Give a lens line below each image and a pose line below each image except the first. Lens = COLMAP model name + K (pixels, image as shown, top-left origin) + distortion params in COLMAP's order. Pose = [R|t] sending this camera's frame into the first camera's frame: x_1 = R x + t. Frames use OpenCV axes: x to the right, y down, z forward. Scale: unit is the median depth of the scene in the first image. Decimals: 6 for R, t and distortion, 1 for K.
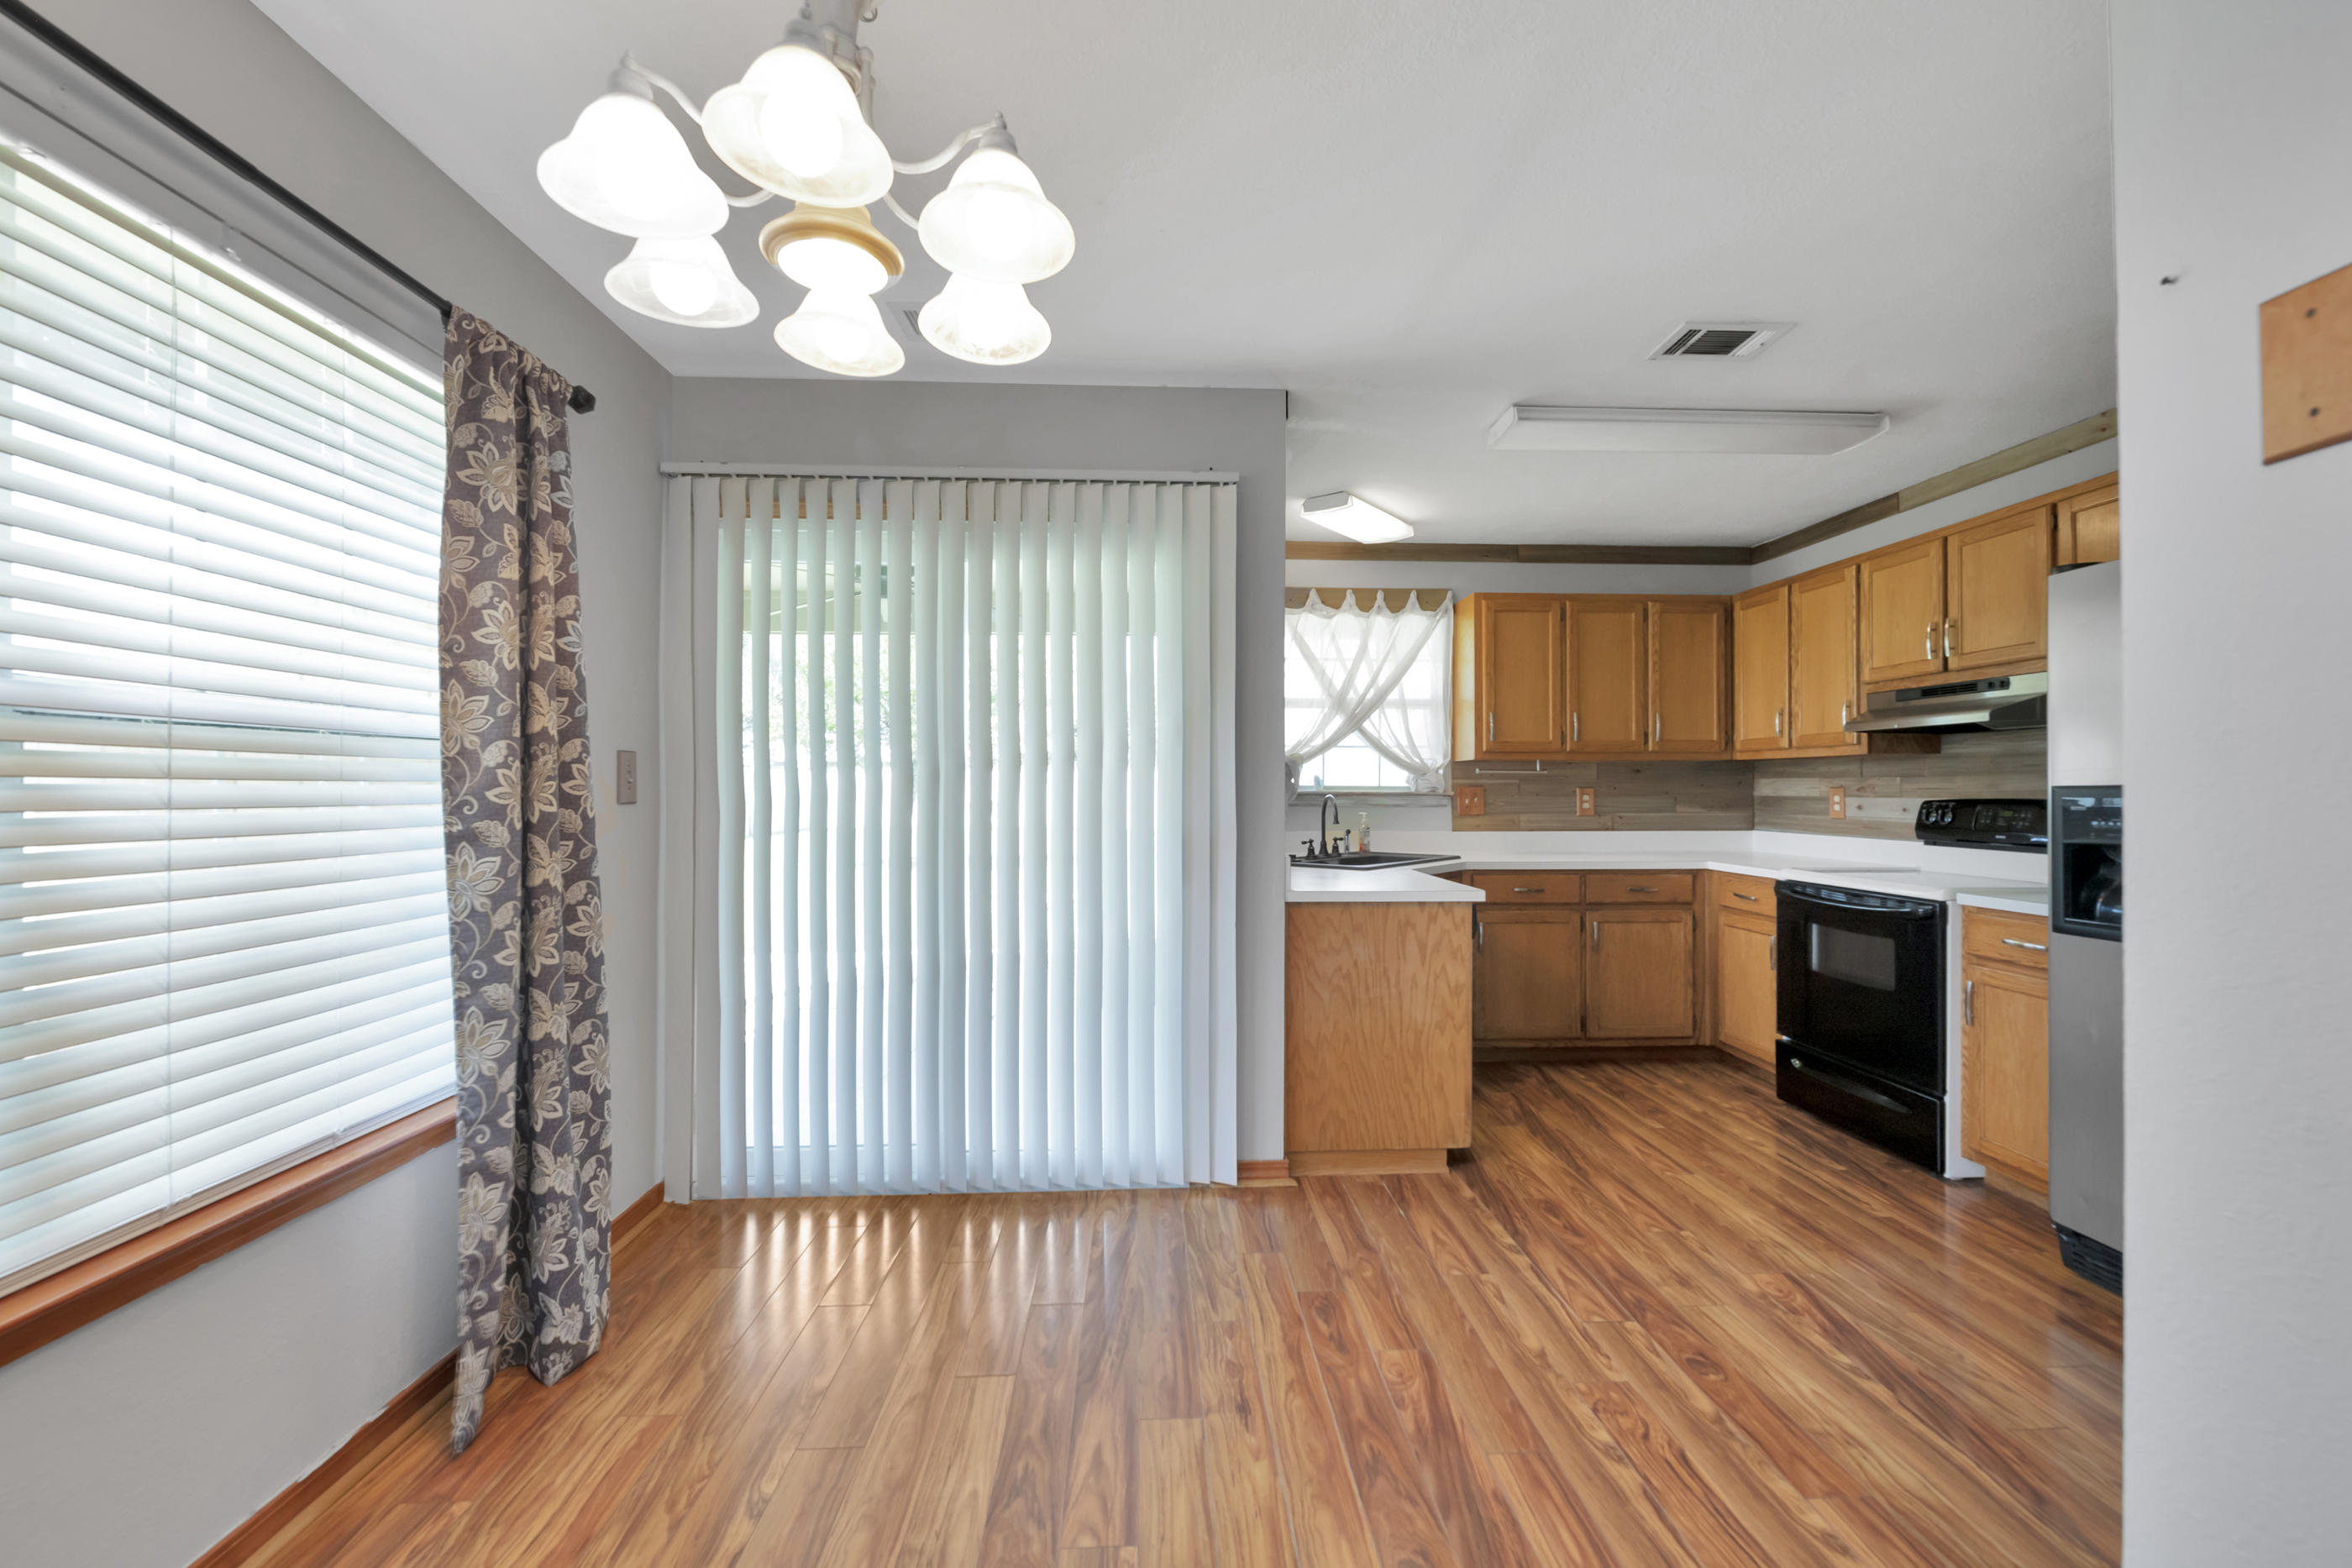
lens RADIAL K [[919.8, 0, 1172.2], [0, 919.8, 780.8], [0, 0, 1]] dist [0.002808, -0.004187]
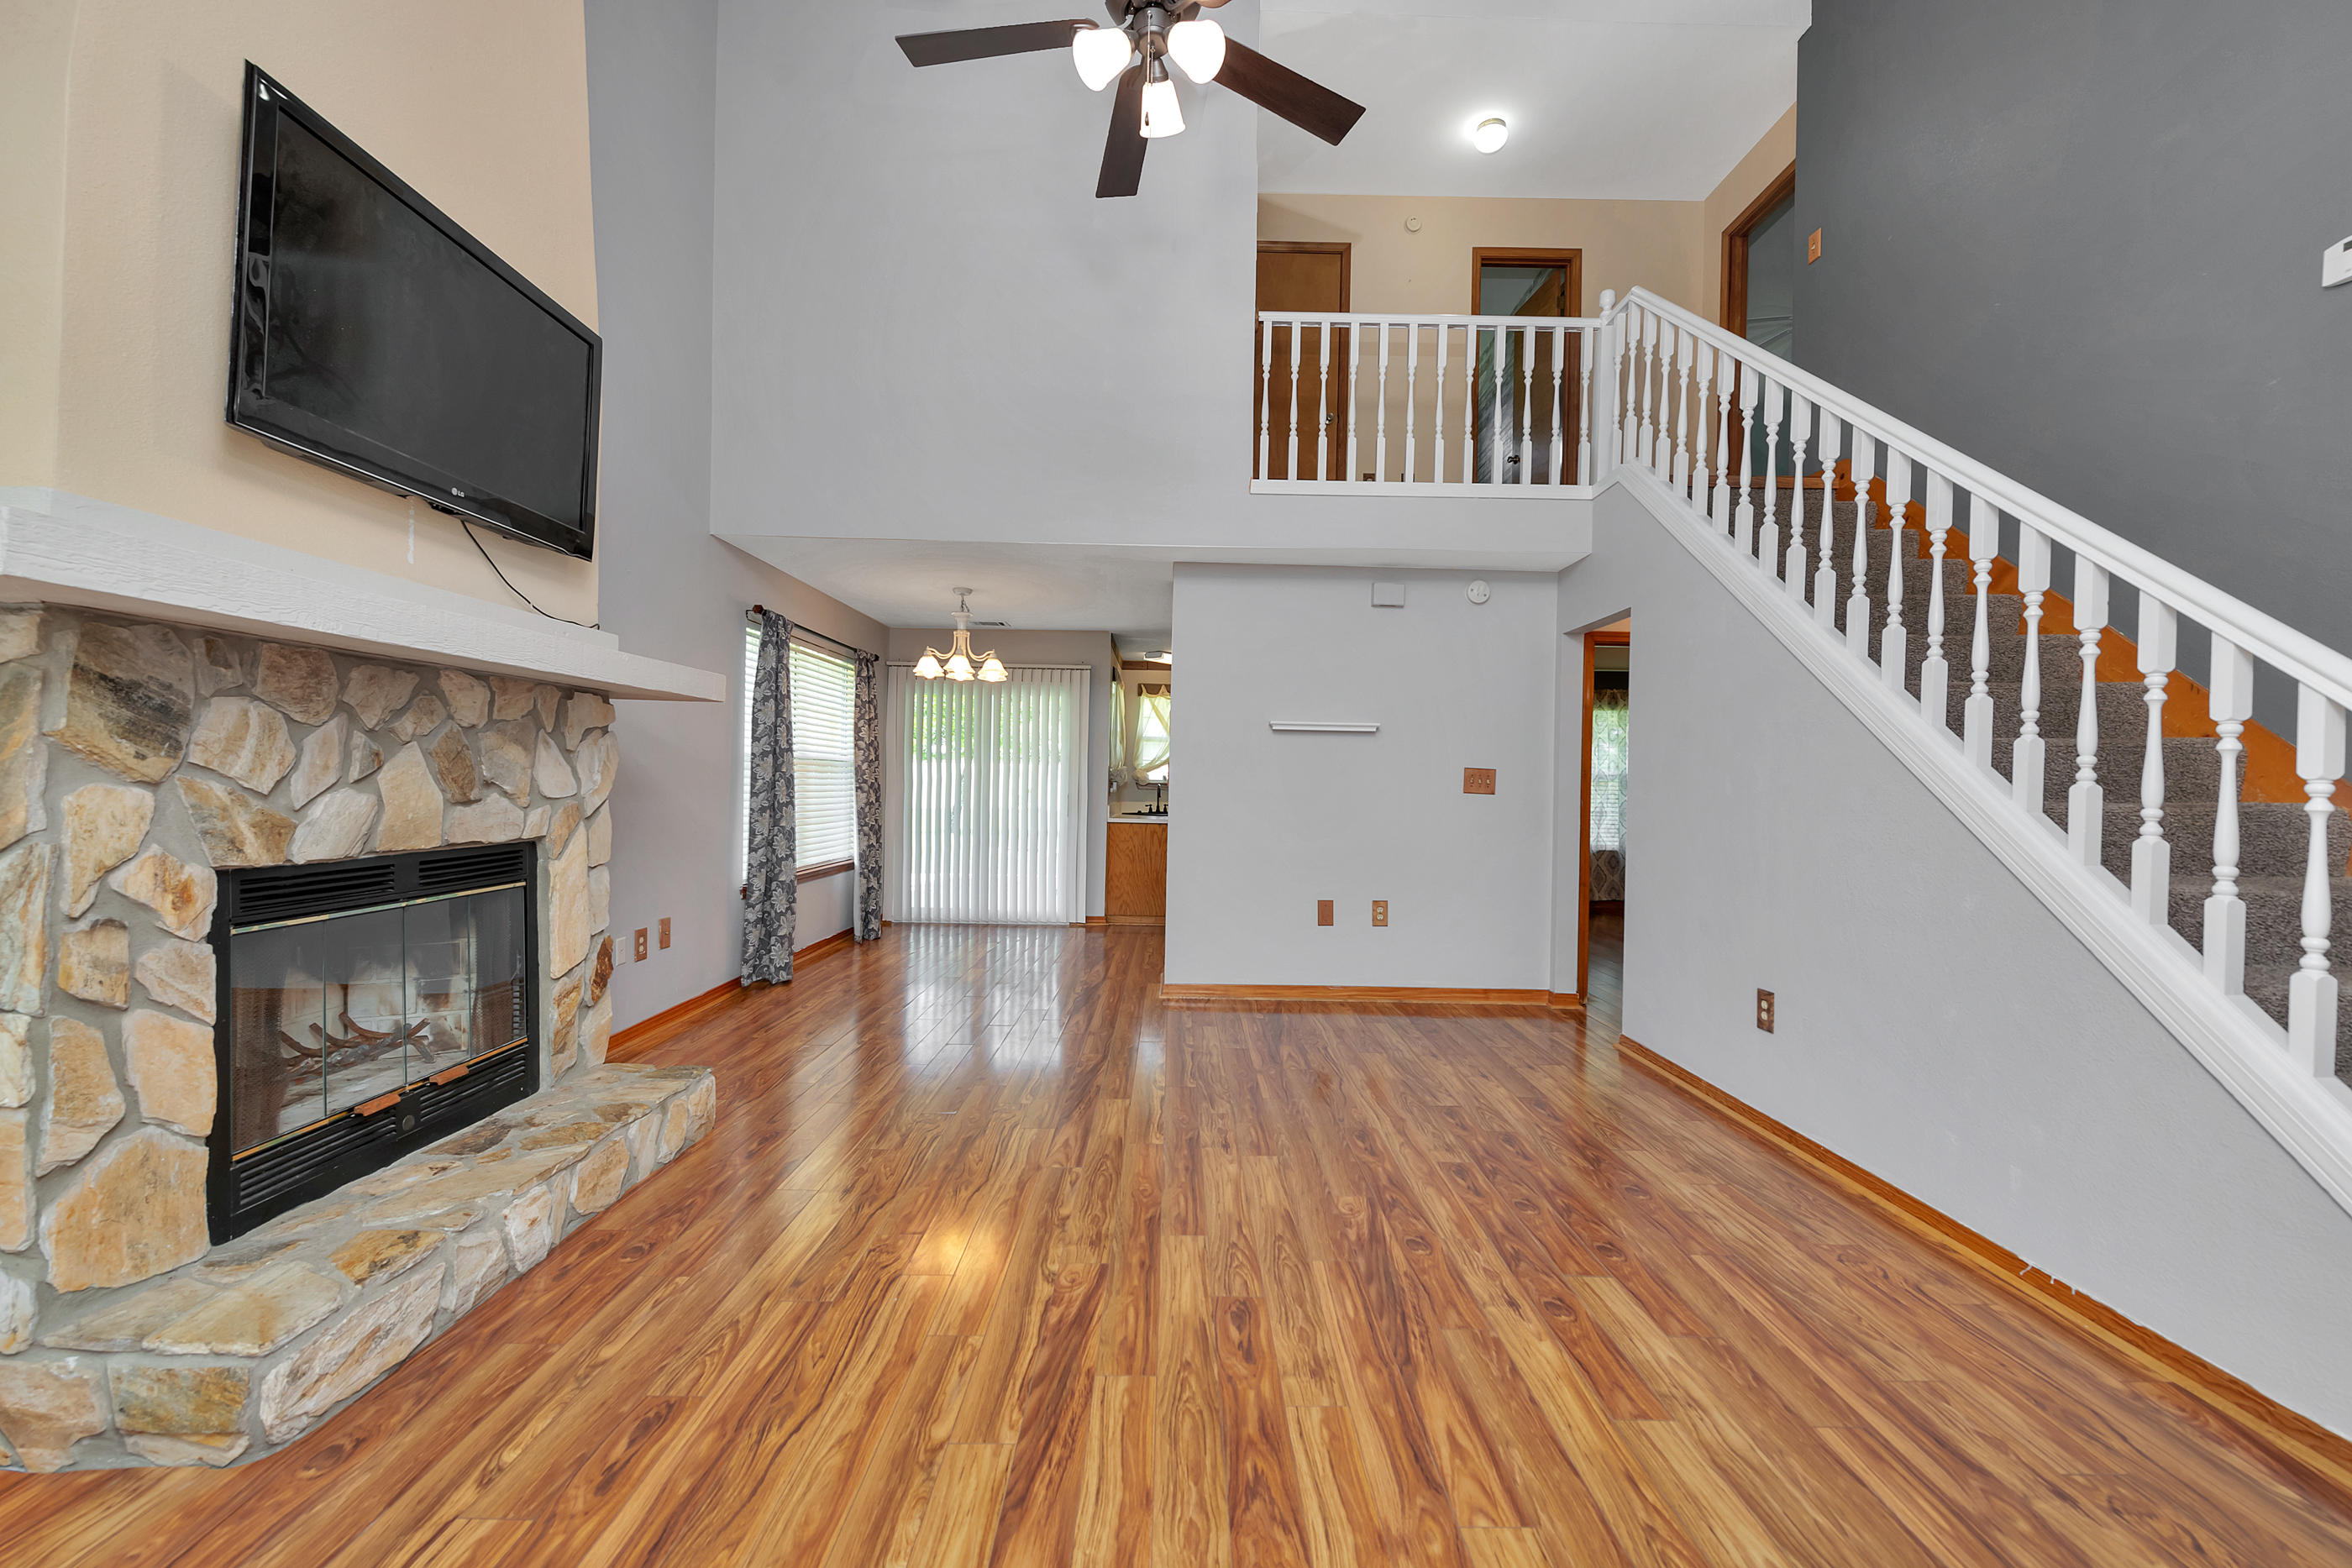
lens RADIAL K [[919.8, 0, 1172.2], [0, 919.8, 780.8], [0, 0, 1]] dist [0.002808, -0.004187]
pose [[0.999022, 0.019837, -0.039509, 0.428649], [-0.019617, 0.999790, 0.005930, -0.009702], [0.039618, -0.005149, 0.999202, -1.722242]]
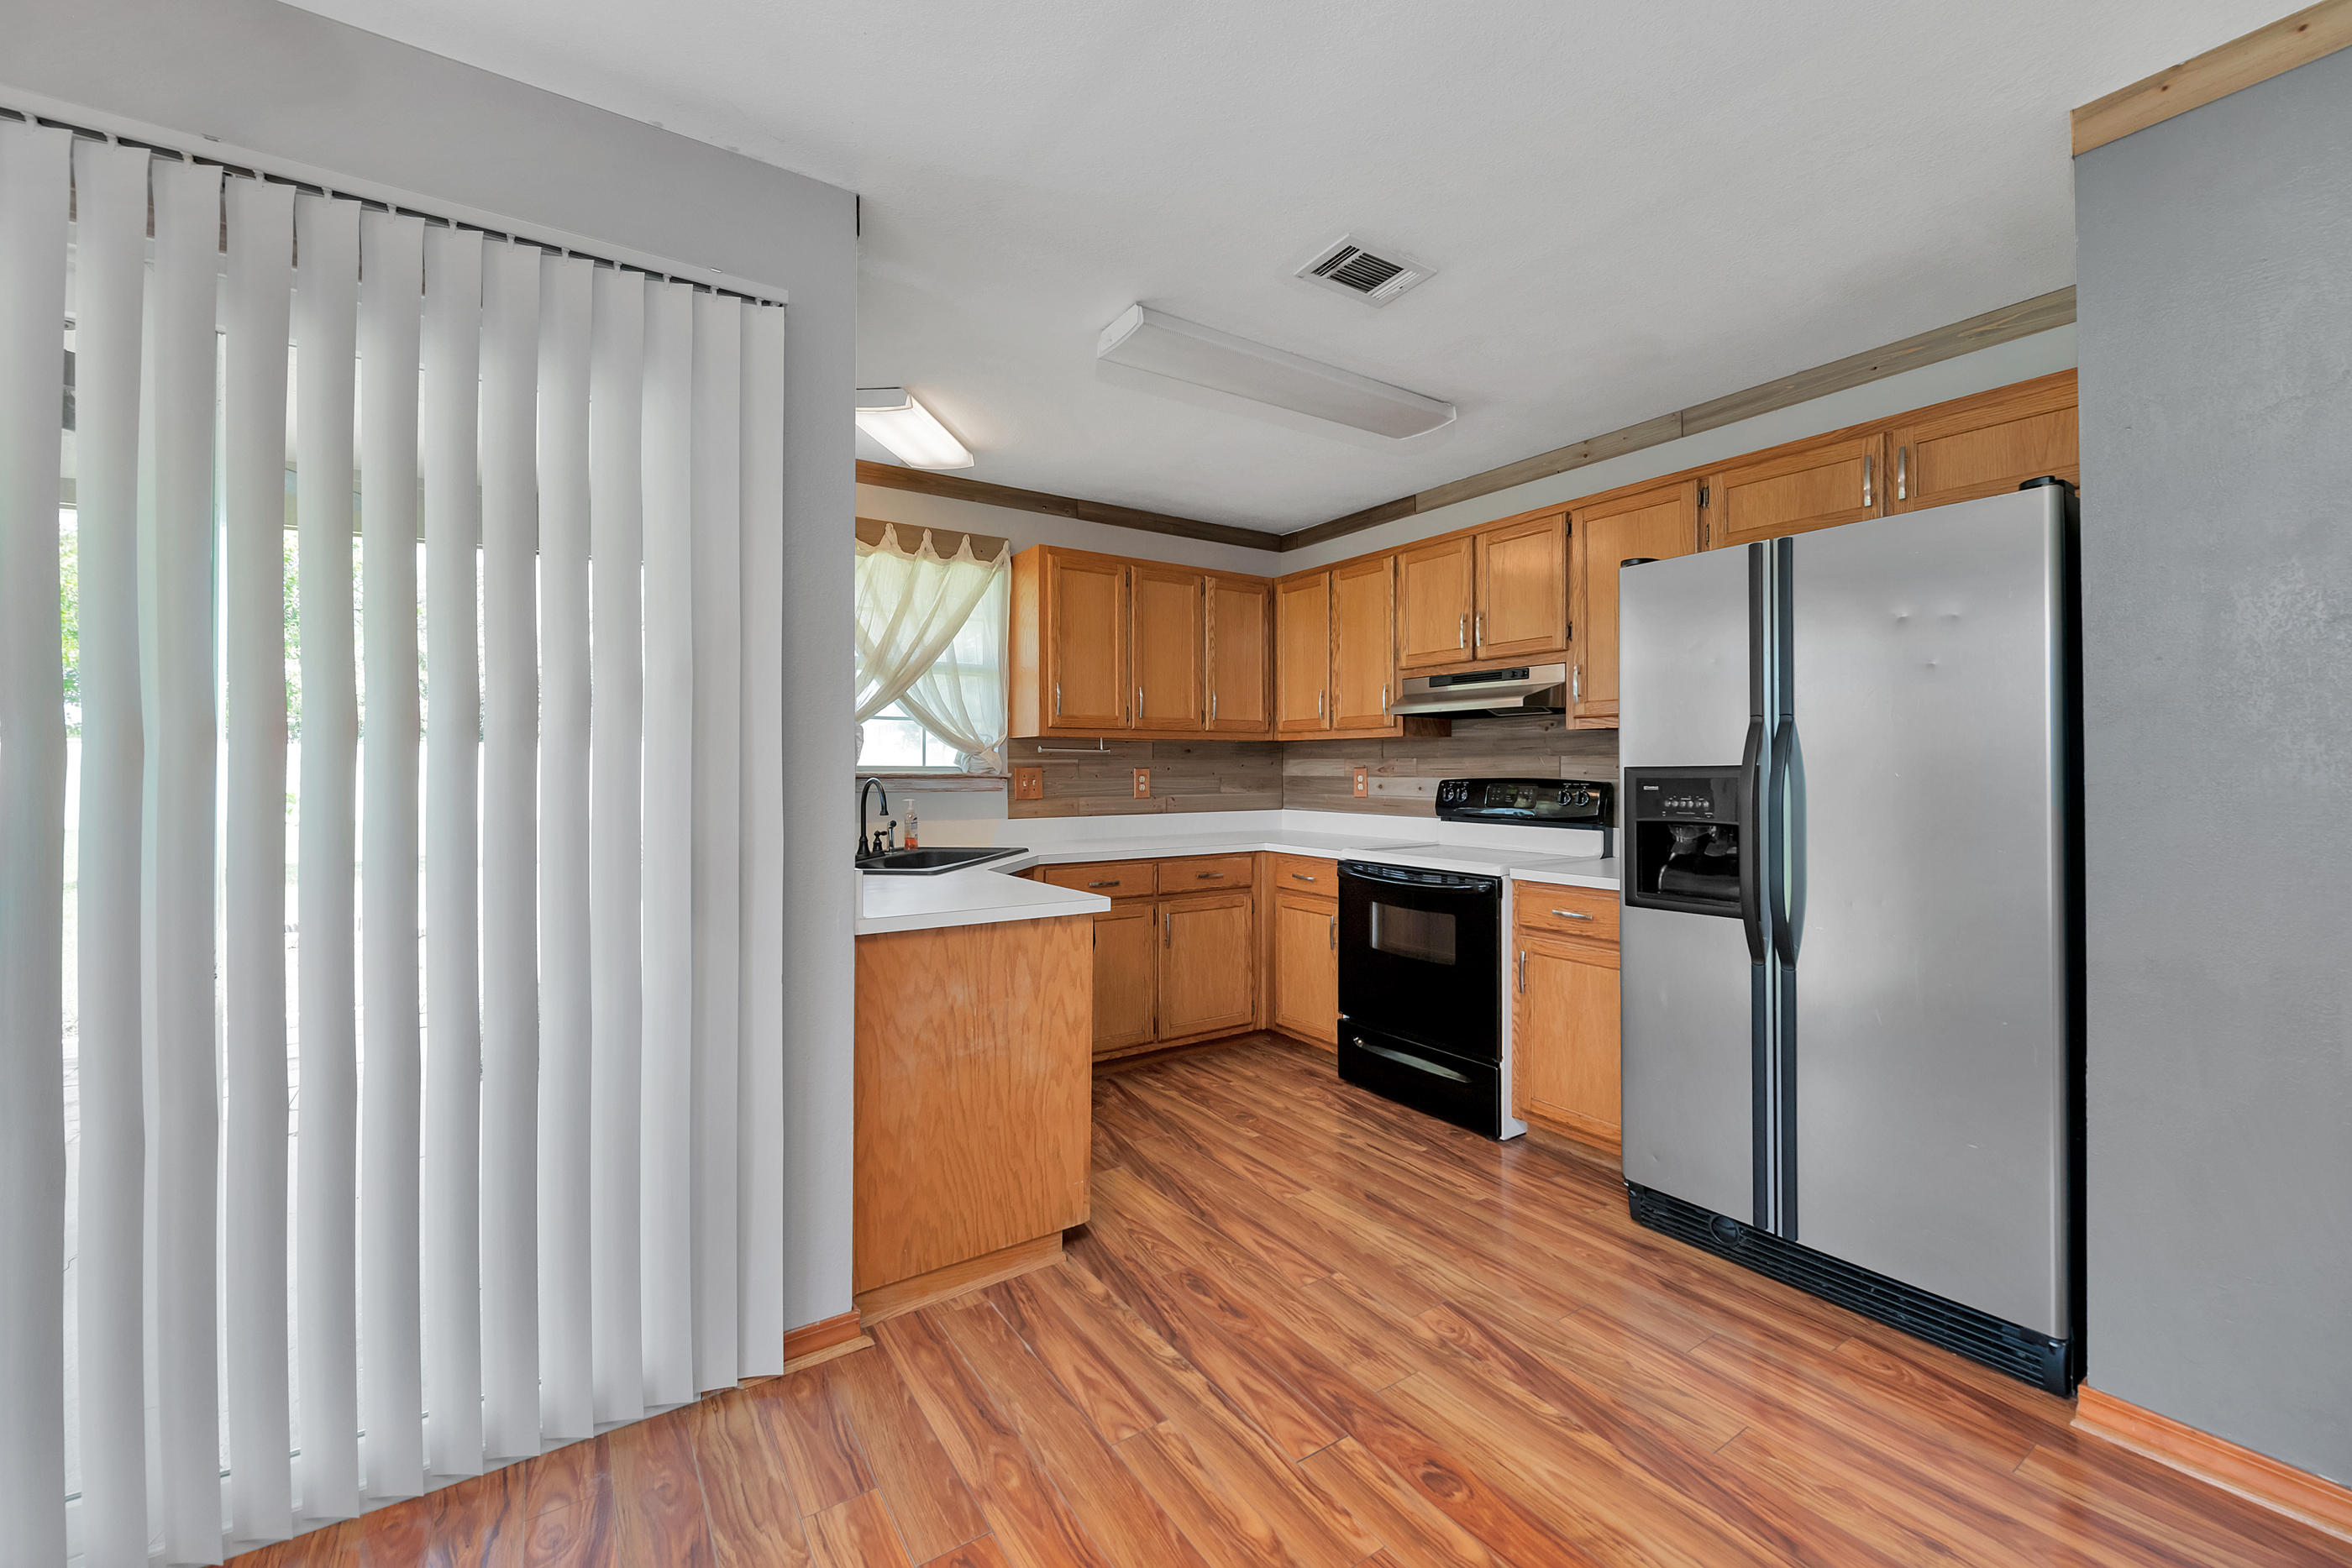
lens RADIAL K [[939.1, 0, 1165.5], [0, 939.1, 762.7], [0, 0, 1]] dist [-0.003773, -0.000477]
pose [[0.857840, 0.001974, 0.513914, -0.038137], [-0.003185, 0.999994, 0.001475, 0.000573], [-0.513908, -0.002902, 0.857841, 0.272428]]
